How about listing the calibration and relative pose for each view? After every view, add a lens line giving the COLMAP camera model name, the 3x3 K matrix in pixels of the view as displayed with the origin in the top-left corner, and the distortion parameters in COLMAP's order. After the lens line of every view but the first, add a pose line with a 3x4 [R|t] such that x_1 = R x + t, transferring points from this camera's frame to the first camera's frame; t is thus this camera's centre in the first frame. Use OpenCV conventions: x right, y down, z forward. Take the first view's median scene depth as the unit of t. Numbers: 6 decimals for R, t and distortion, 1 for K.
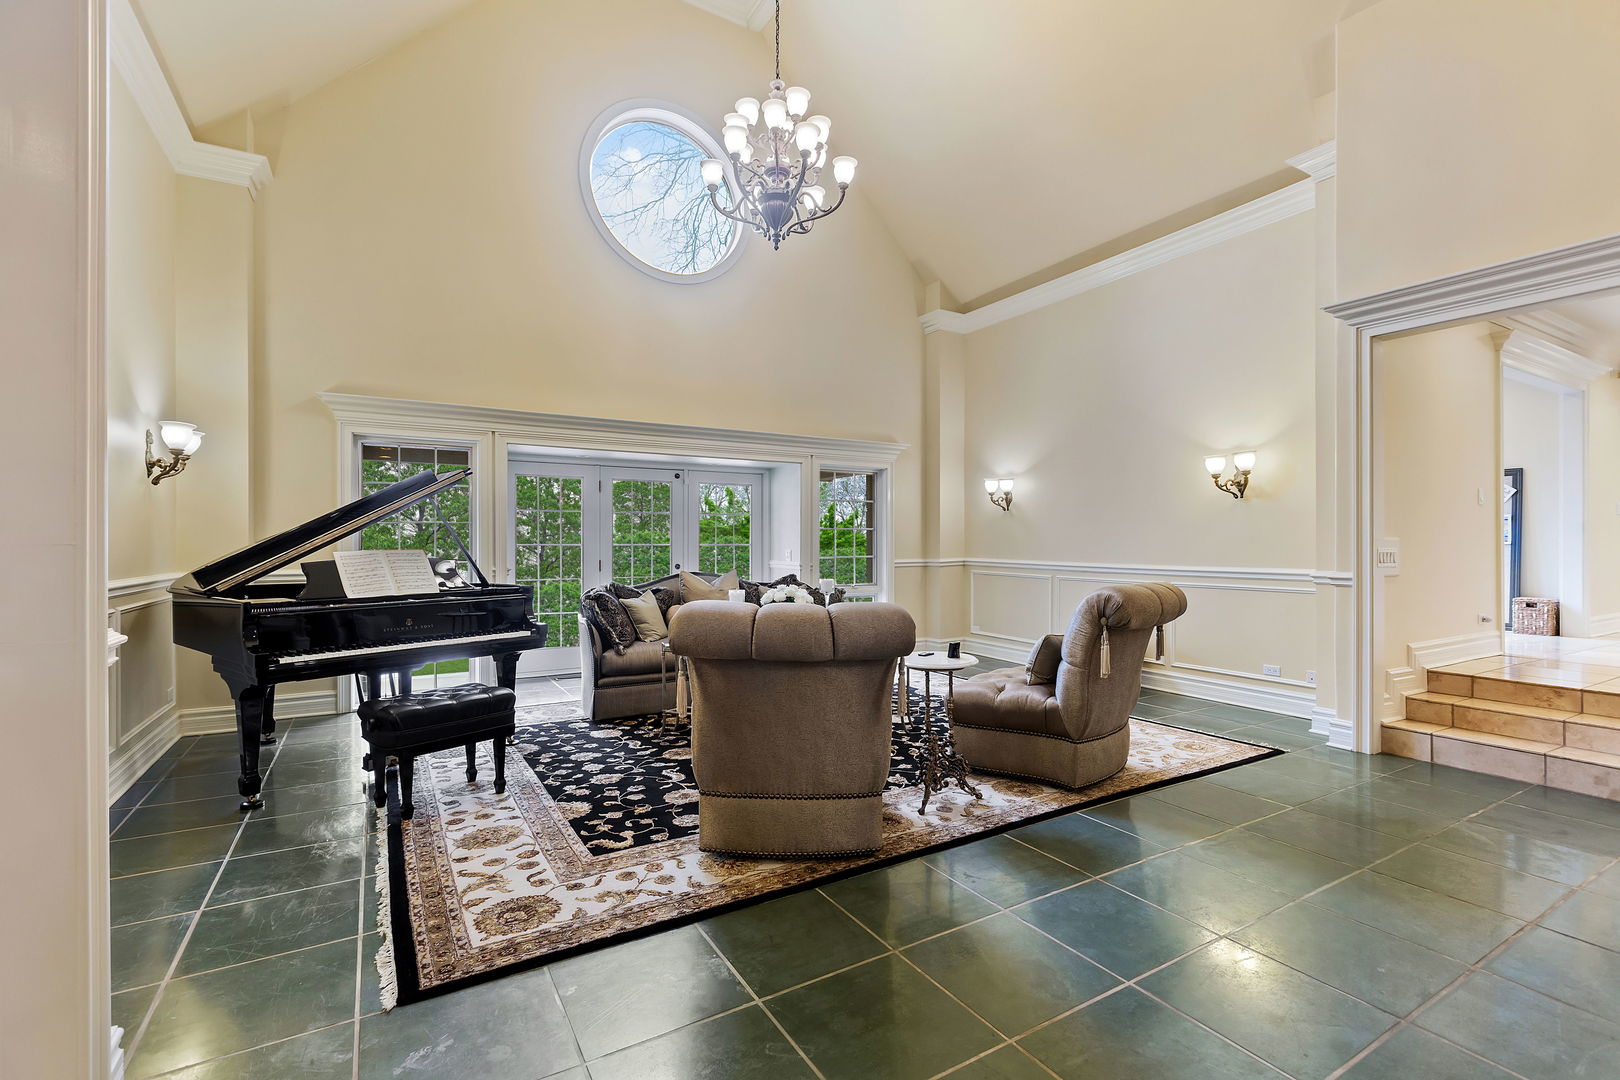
lens RADIAL K [[728.0, 0, 814.6], [0, 728.0, 543.5], [0, 0, 1]] dist [0.002543, 0.000819]
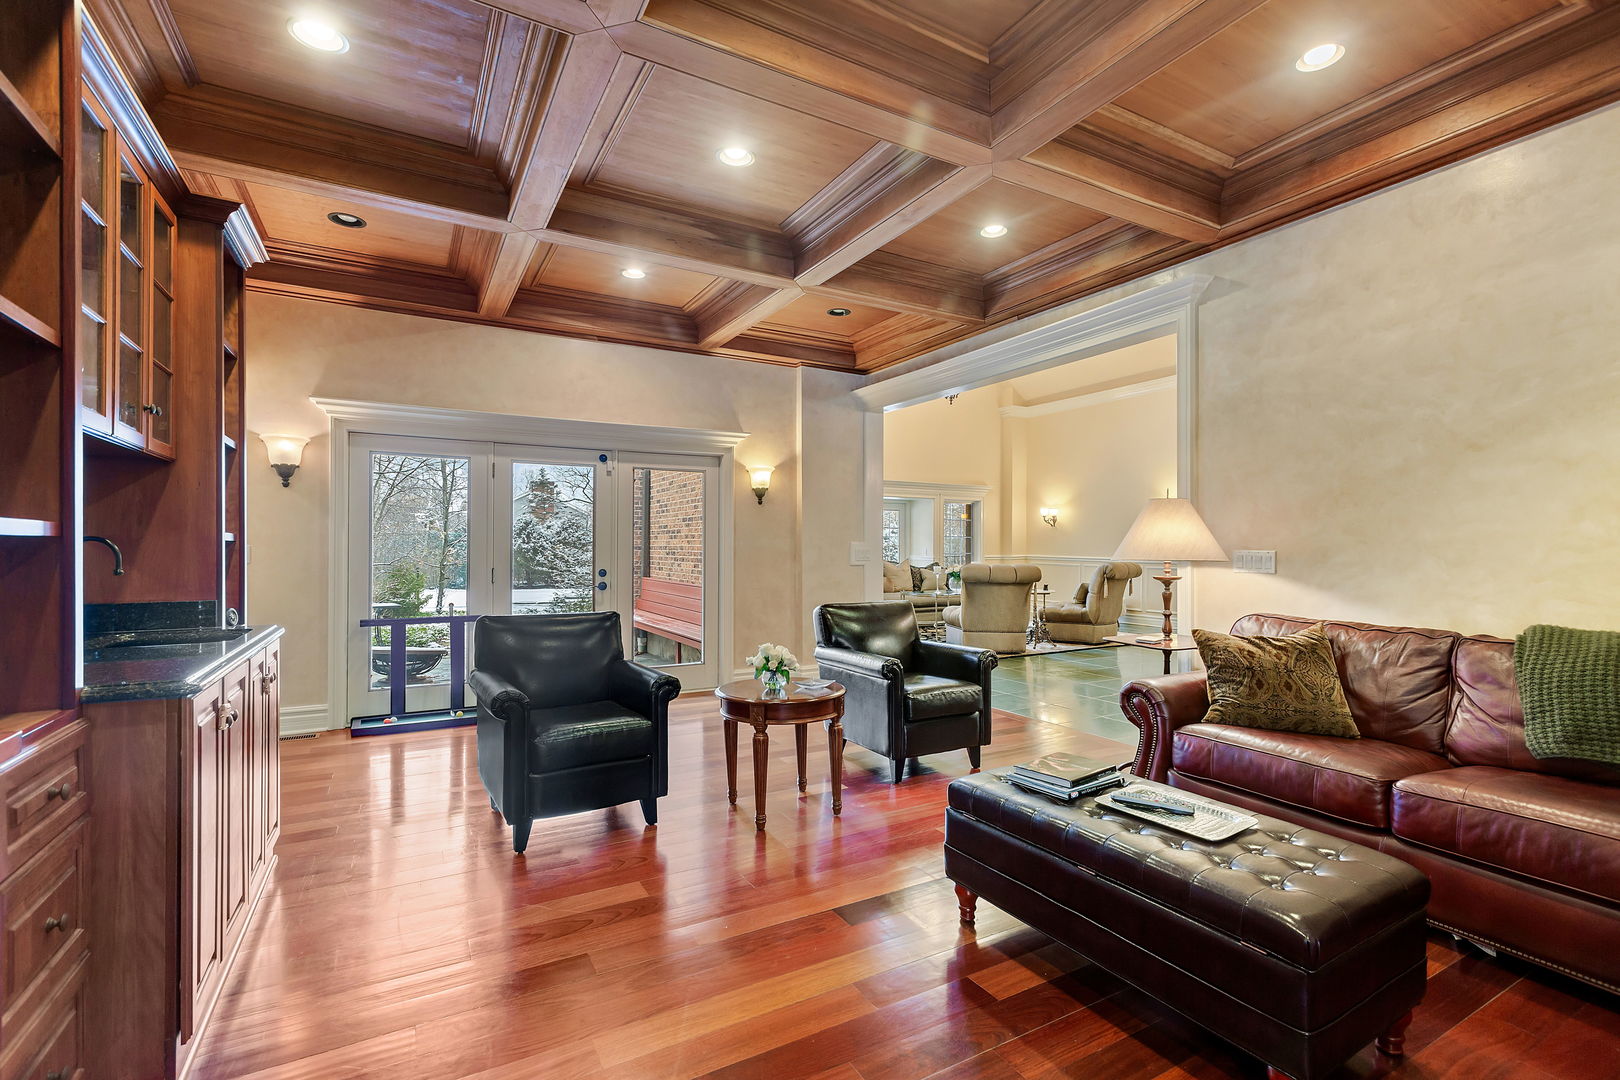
lens RADIAL K [[728.0, 0, 805.4], [0, 728.0, 542.6], [0, 0, 1]] dist [0.002543, 0.000819]
pose [[0.999432, 0.008334, -0.032664, -0.525734], [-0.008407, 0.999962, -0.002090, 0.002919], [0.032645, 0.002363, 0.999464, -1.456993]]
